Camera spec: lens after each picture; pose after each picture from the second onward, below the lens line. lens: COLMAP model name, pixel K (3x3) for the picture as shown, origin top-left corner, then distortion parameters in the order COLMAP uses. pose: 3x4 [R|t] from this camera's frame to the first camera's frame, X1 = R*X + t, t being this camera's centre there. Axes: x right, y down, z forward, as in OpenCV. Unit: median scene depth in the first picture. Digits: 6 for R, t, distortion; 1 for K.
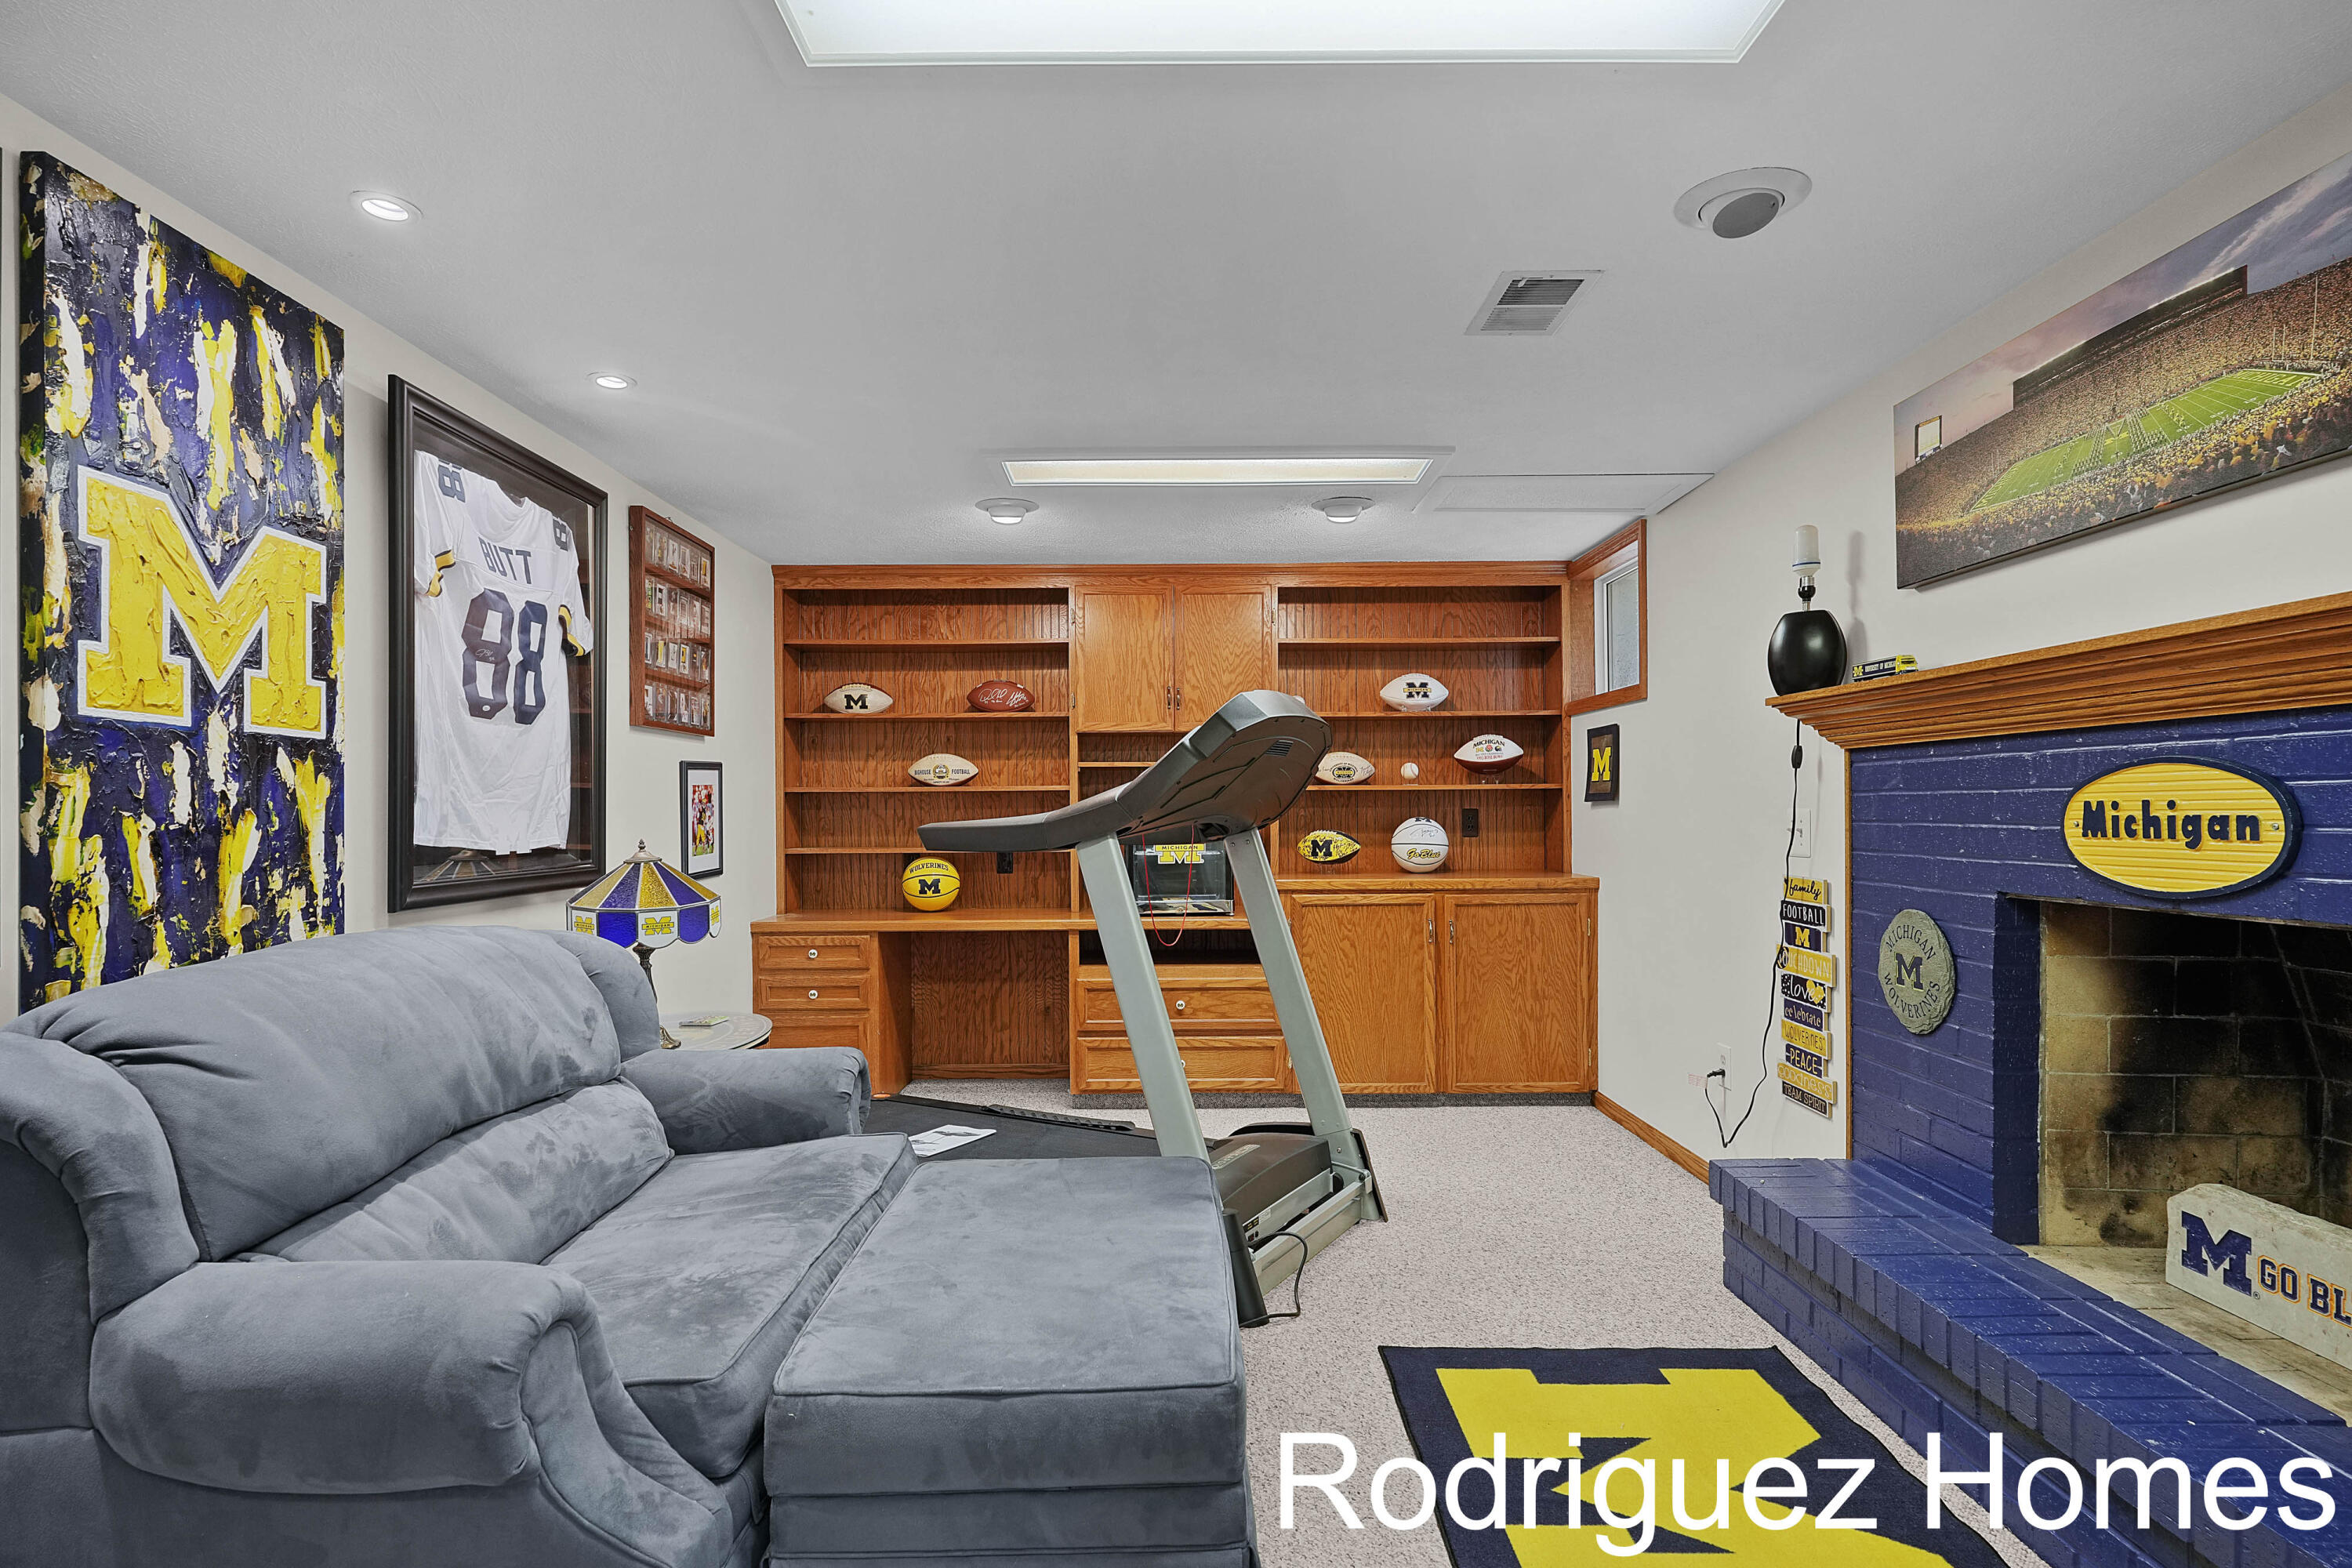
lens RADIAL K [[1159.4, 0, 1179.9], [0, 1159.4, 809.0], [0, 0, 1]] dist [0.000603, -0.000520]
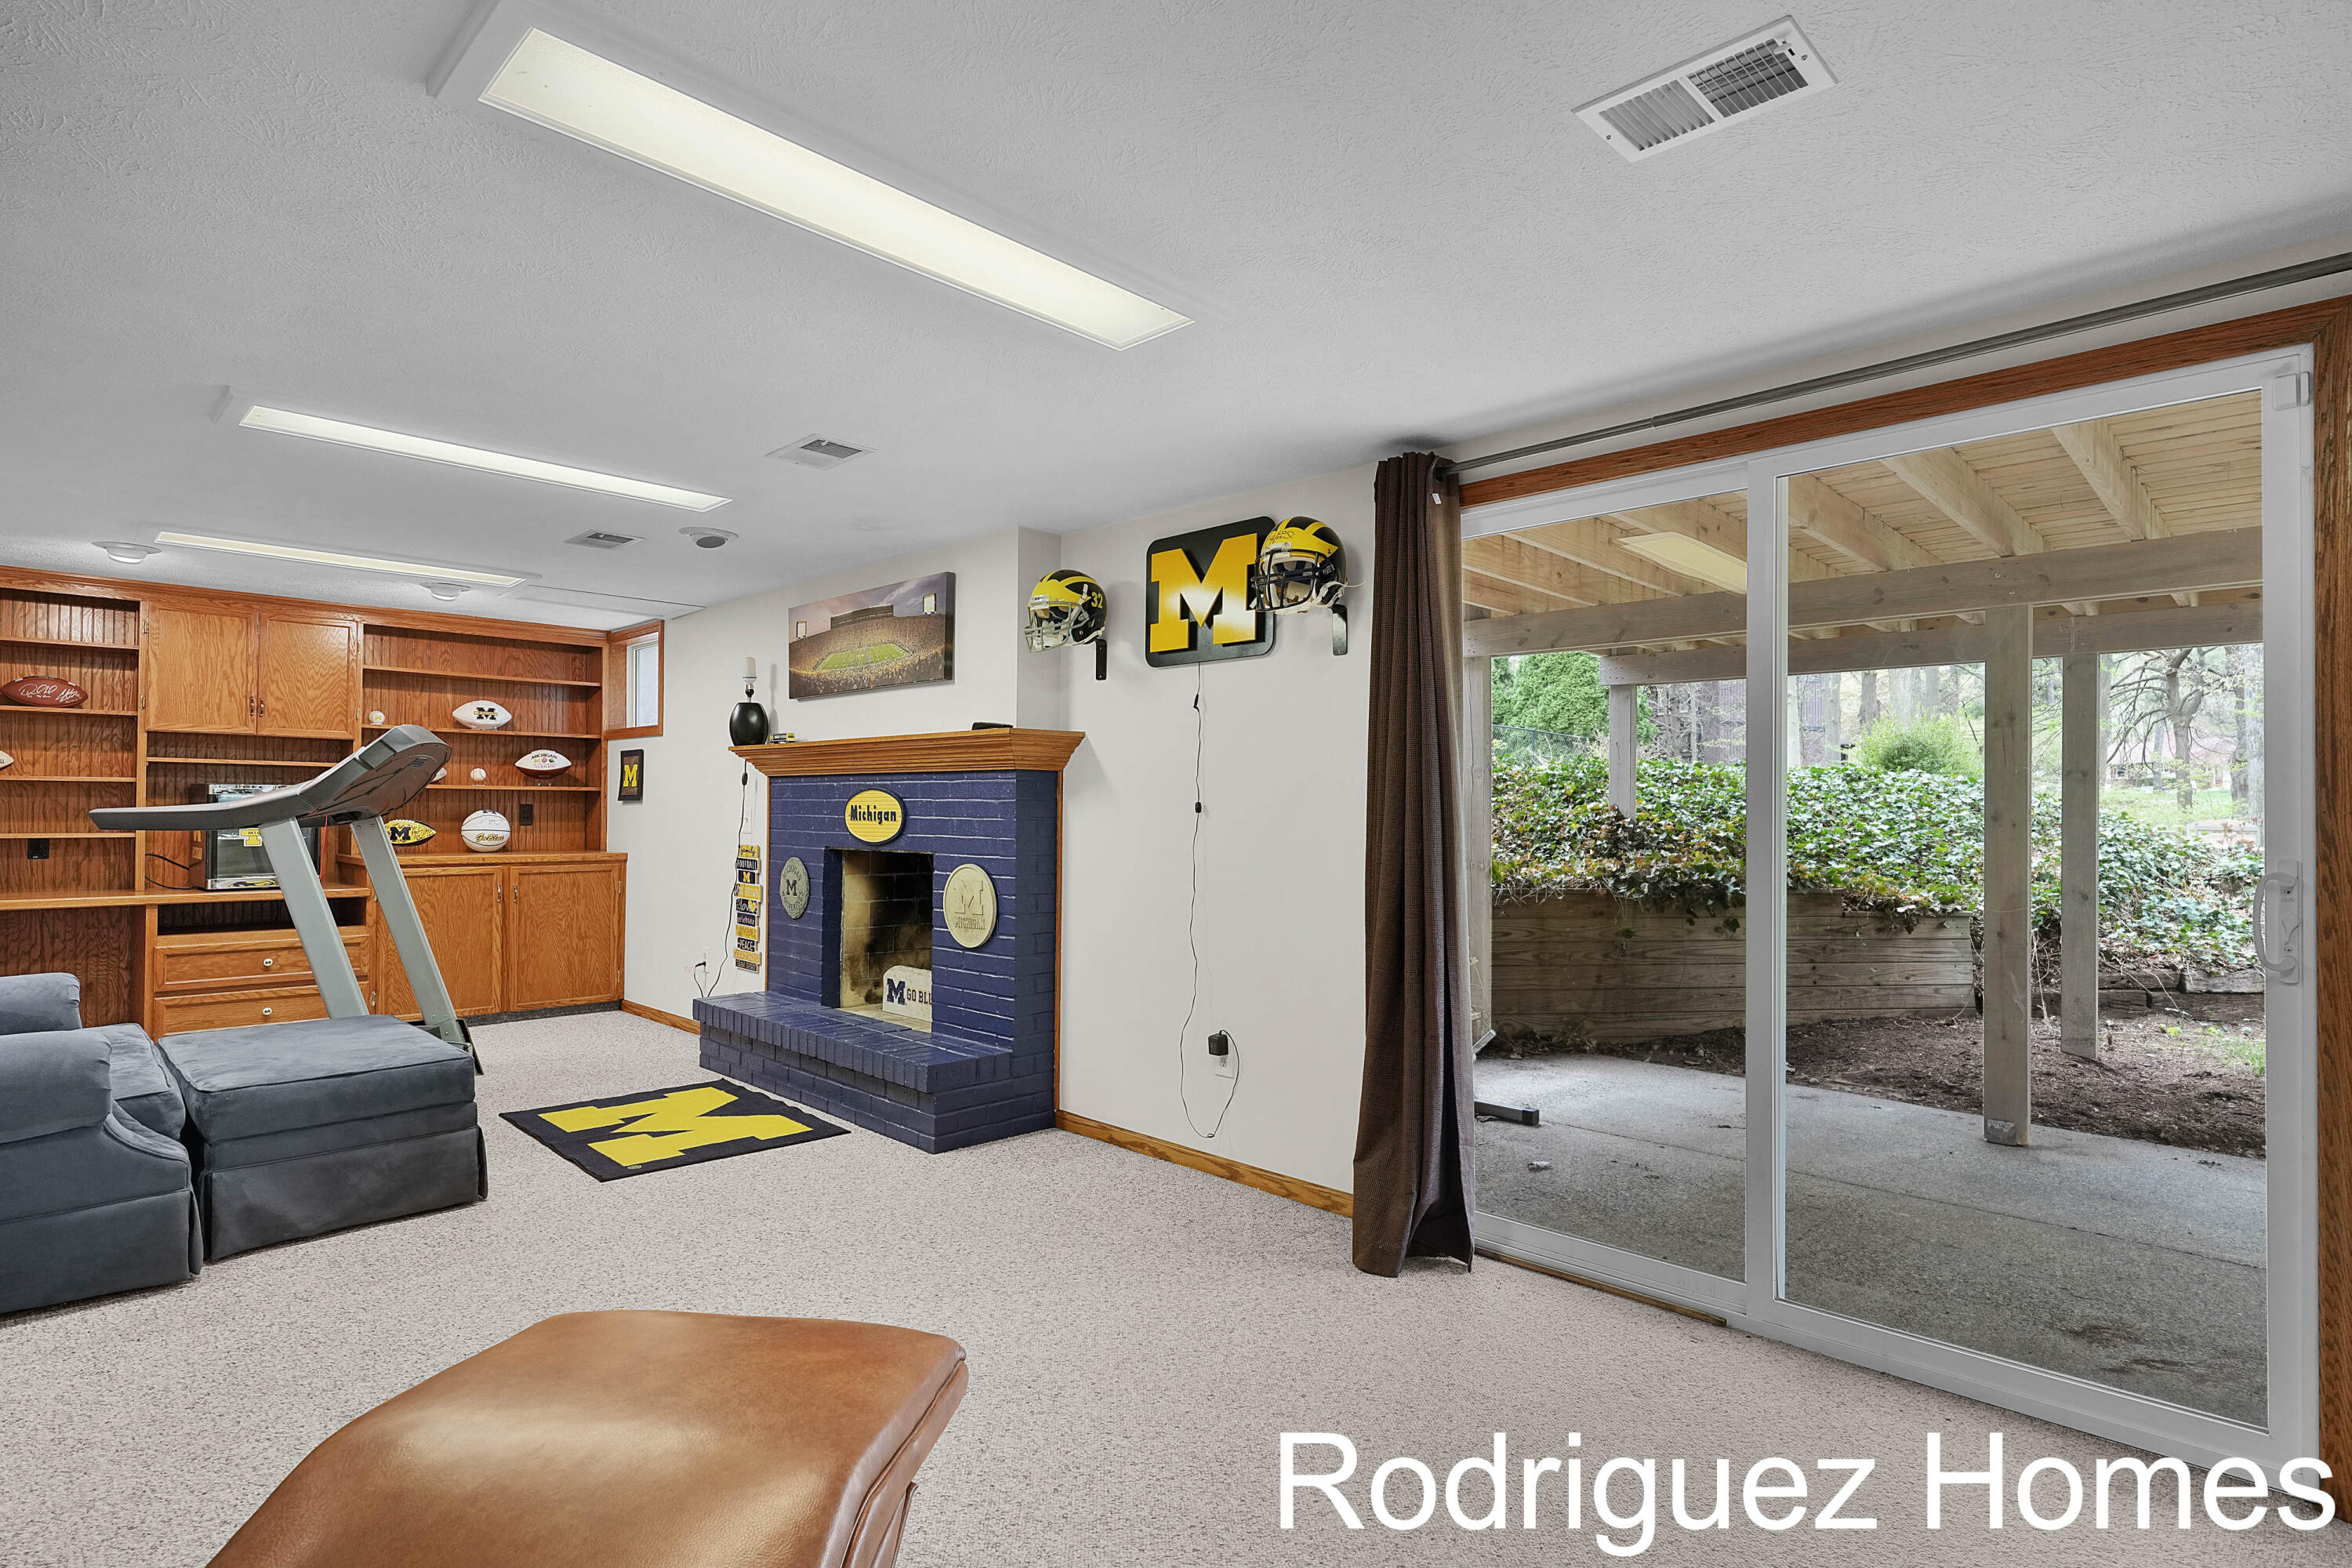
lens RADIAL K [[1159.4, 0, 1176.6], [0, 1159.4, 806.1], [0, 0, 1]] dist [0.000603, -0.000520]
pose [[0.695646, 0.014923, 0.718230, -0.219697], [-0.013931, 0.999876, -0.007282, 0.001505], [-0.718250, -0.004940, 0.695767, -0.544111]]
